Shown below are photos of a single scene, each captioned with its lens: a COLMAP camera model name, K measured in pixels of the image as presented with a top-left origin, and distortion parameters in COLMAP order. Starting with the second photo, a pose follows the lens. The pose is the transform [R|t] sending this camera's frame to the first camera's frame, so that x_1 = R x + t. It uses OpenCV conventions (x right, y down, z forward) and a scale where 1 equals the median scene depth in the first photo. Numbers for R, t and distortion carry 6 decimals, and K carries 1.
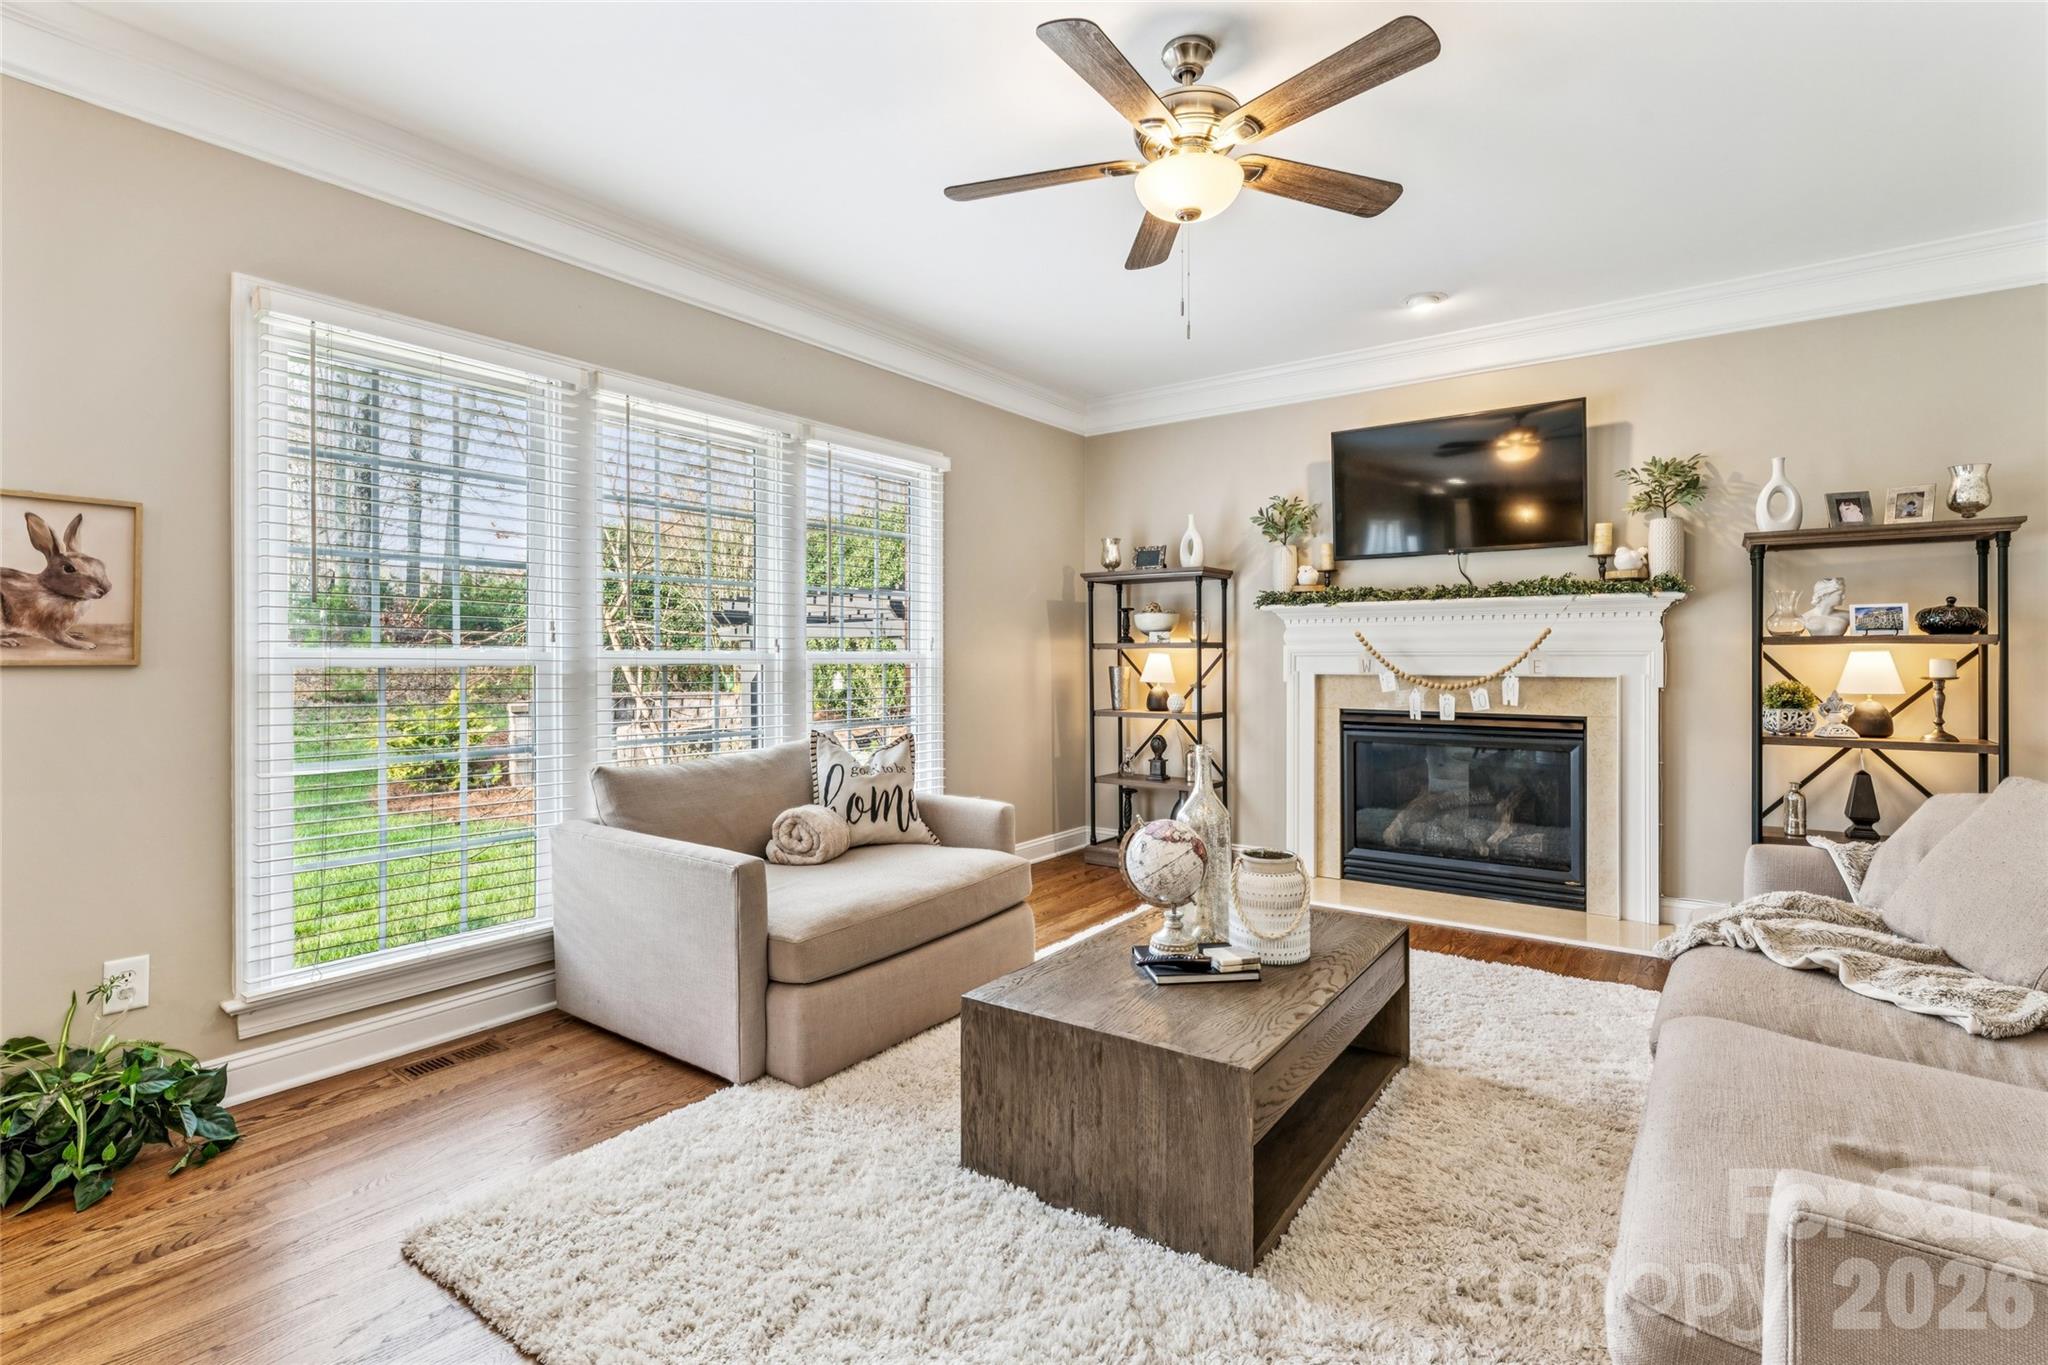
lens RADIAL K [[958.1, 0, 1020.2], [0, 958.1, 660.0], [0, 0, 1]] dist [0.000644, 0.000618]
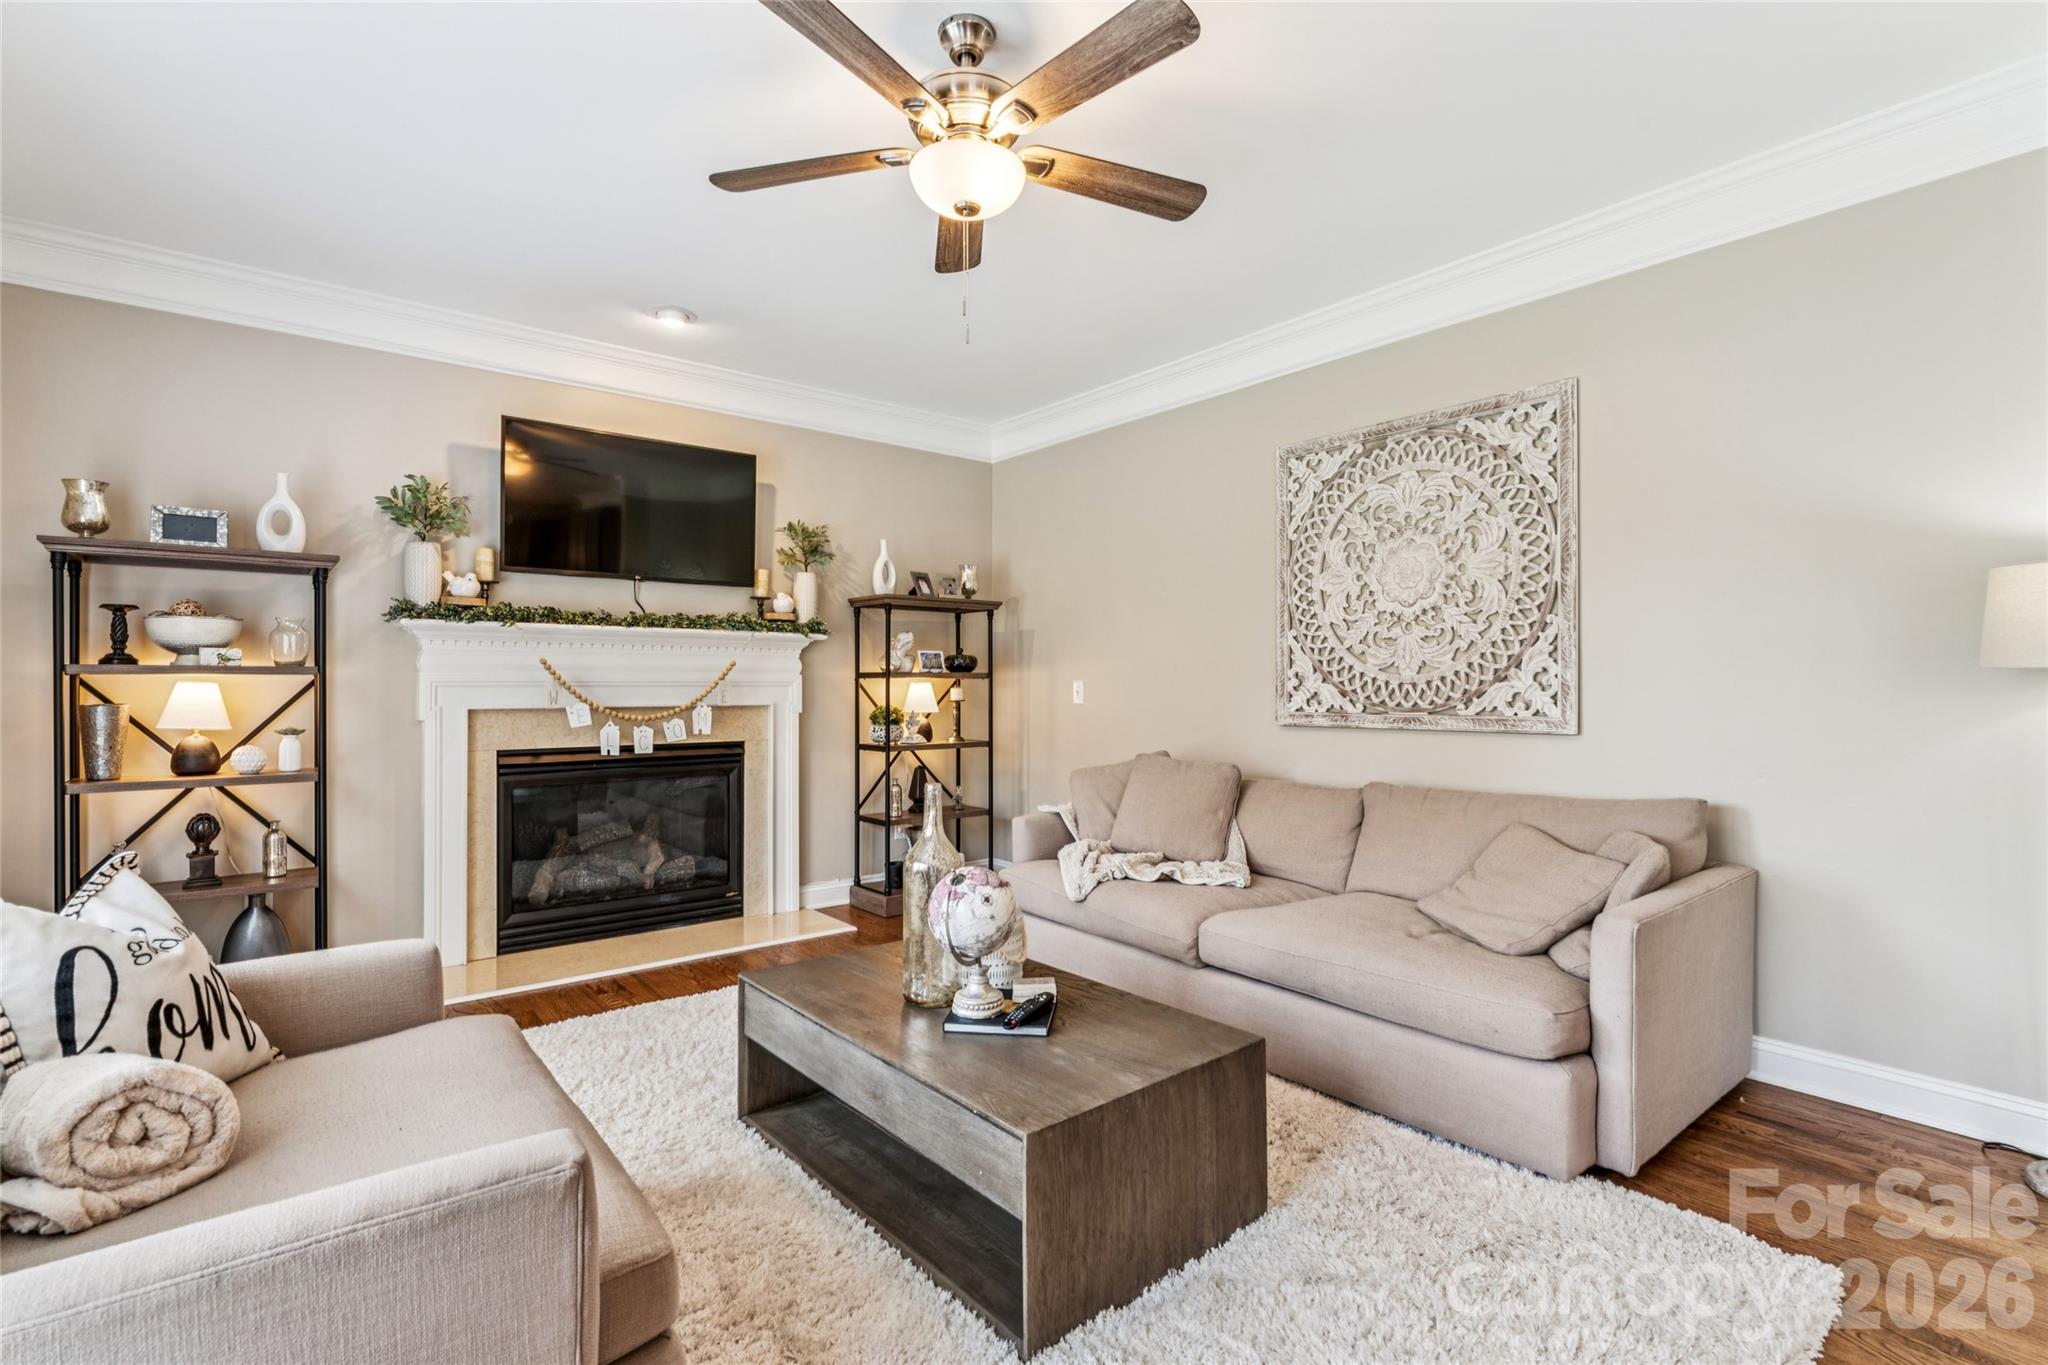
lens RADIAL K [[958.1, 0, 1025.6], [0, 958.1, 685.0], [0, 0, 1]] dist [0.000644, 0.000618]
pose [[0.253401, 0.000368, 0.967361, -0.404714], [0.003888, 0.999991, -0.001399, -0.002810], [-0.967353, 0.004115, 0.253398, 0.408139]]
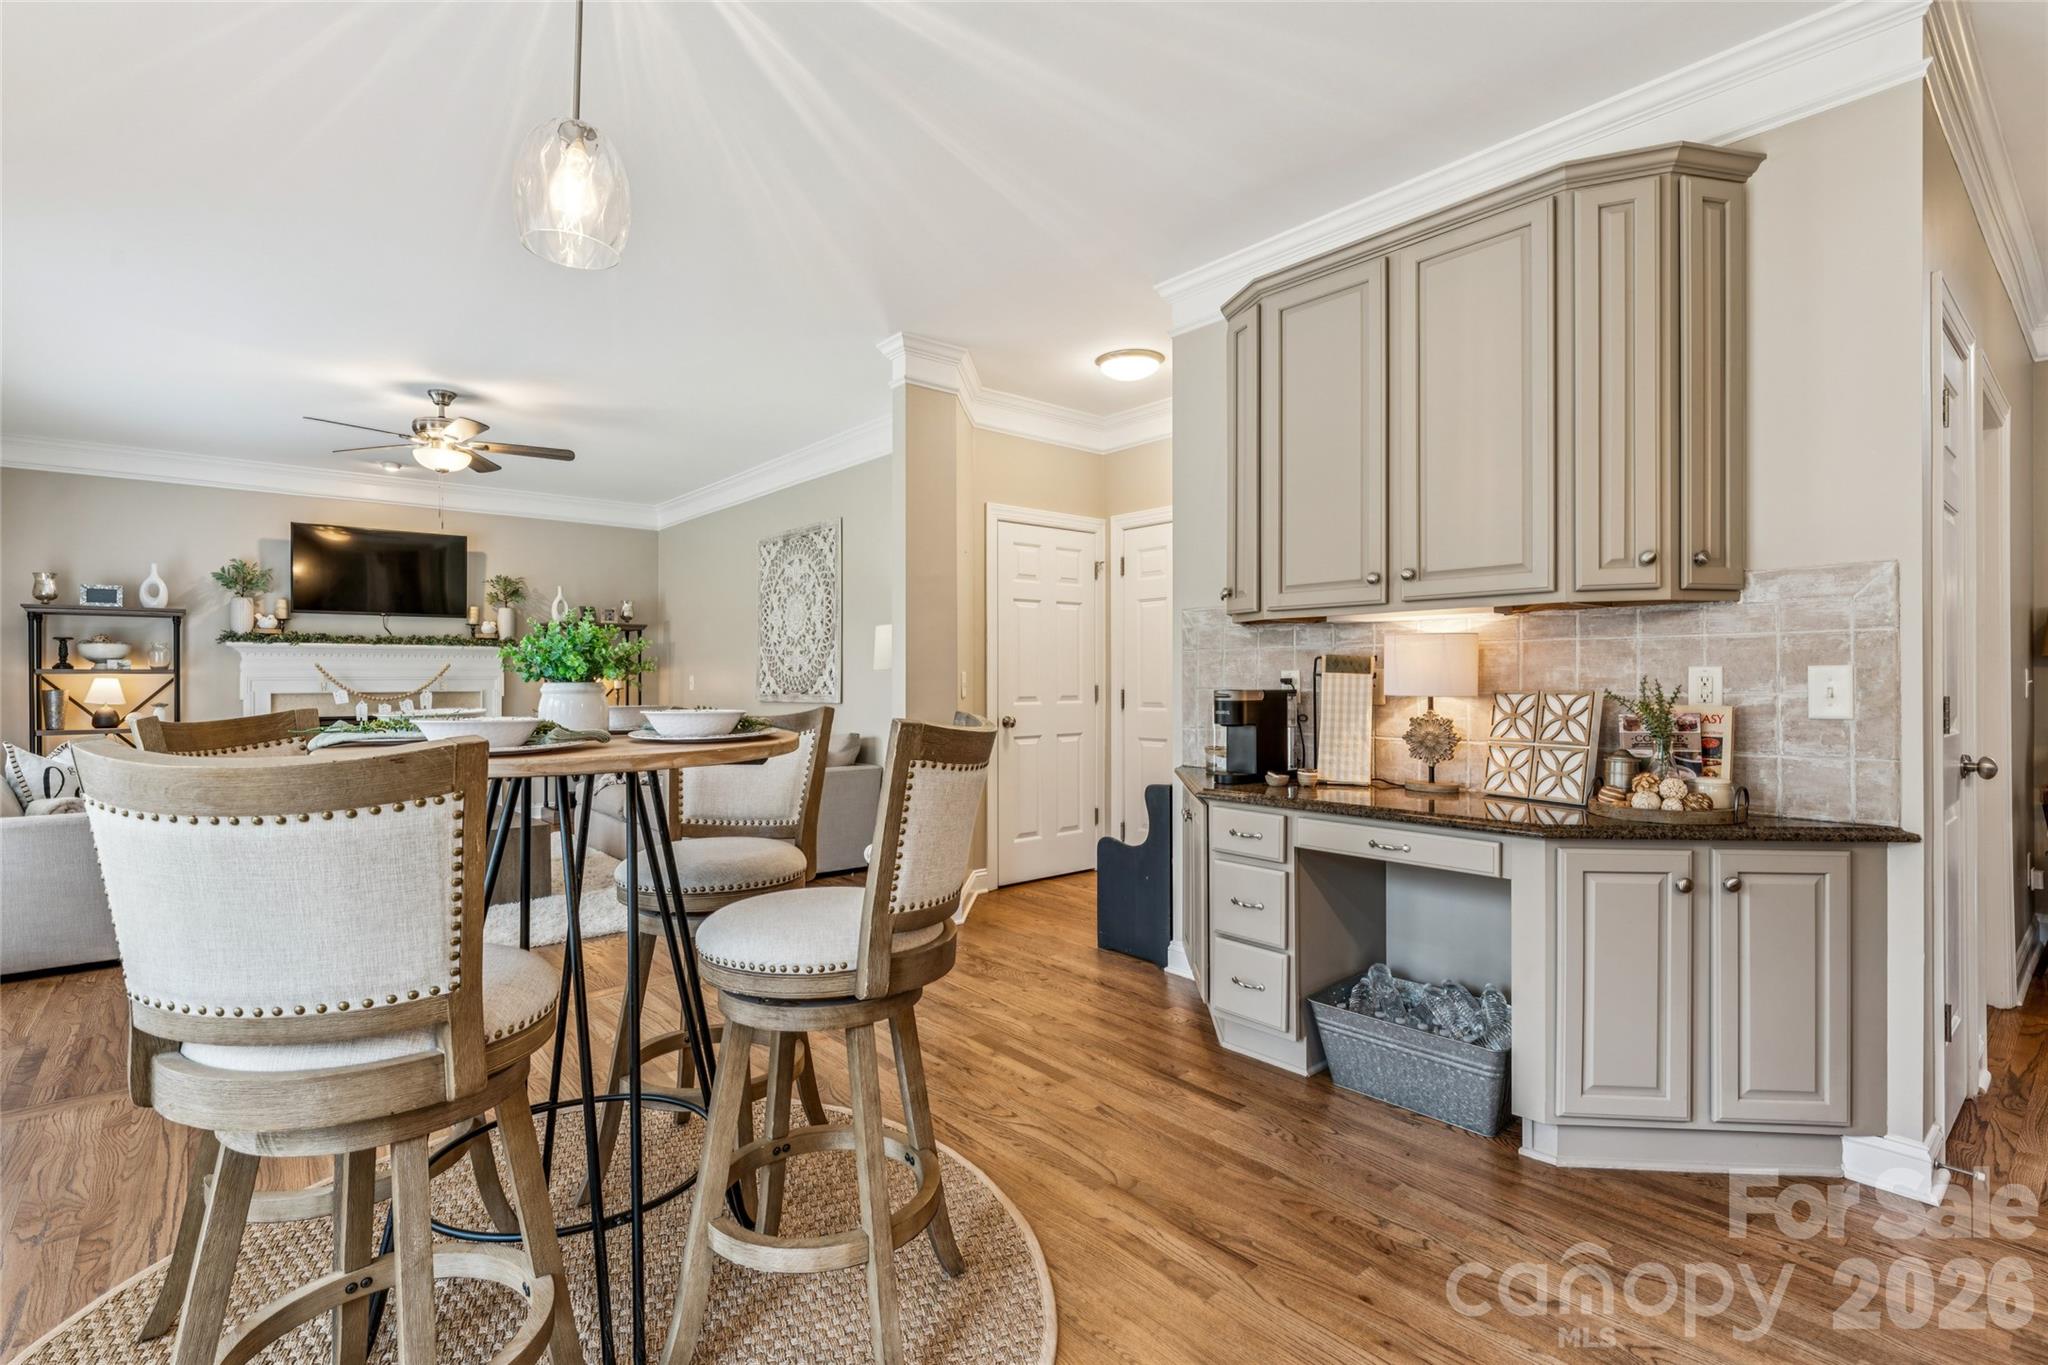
lens RADIAL K [[958.1, 0, 1018.4], [0, 958.1, 679.0], [0, 0, 1]] dist [0.000644, 0.000618]
pose [[0.226287, 0.000011, 0.974061, -0.921928], [0.007532, 0.999970, -0.001761, 0.005335], [-0.974031, 0.007735, 0.226281, -0.414591]]
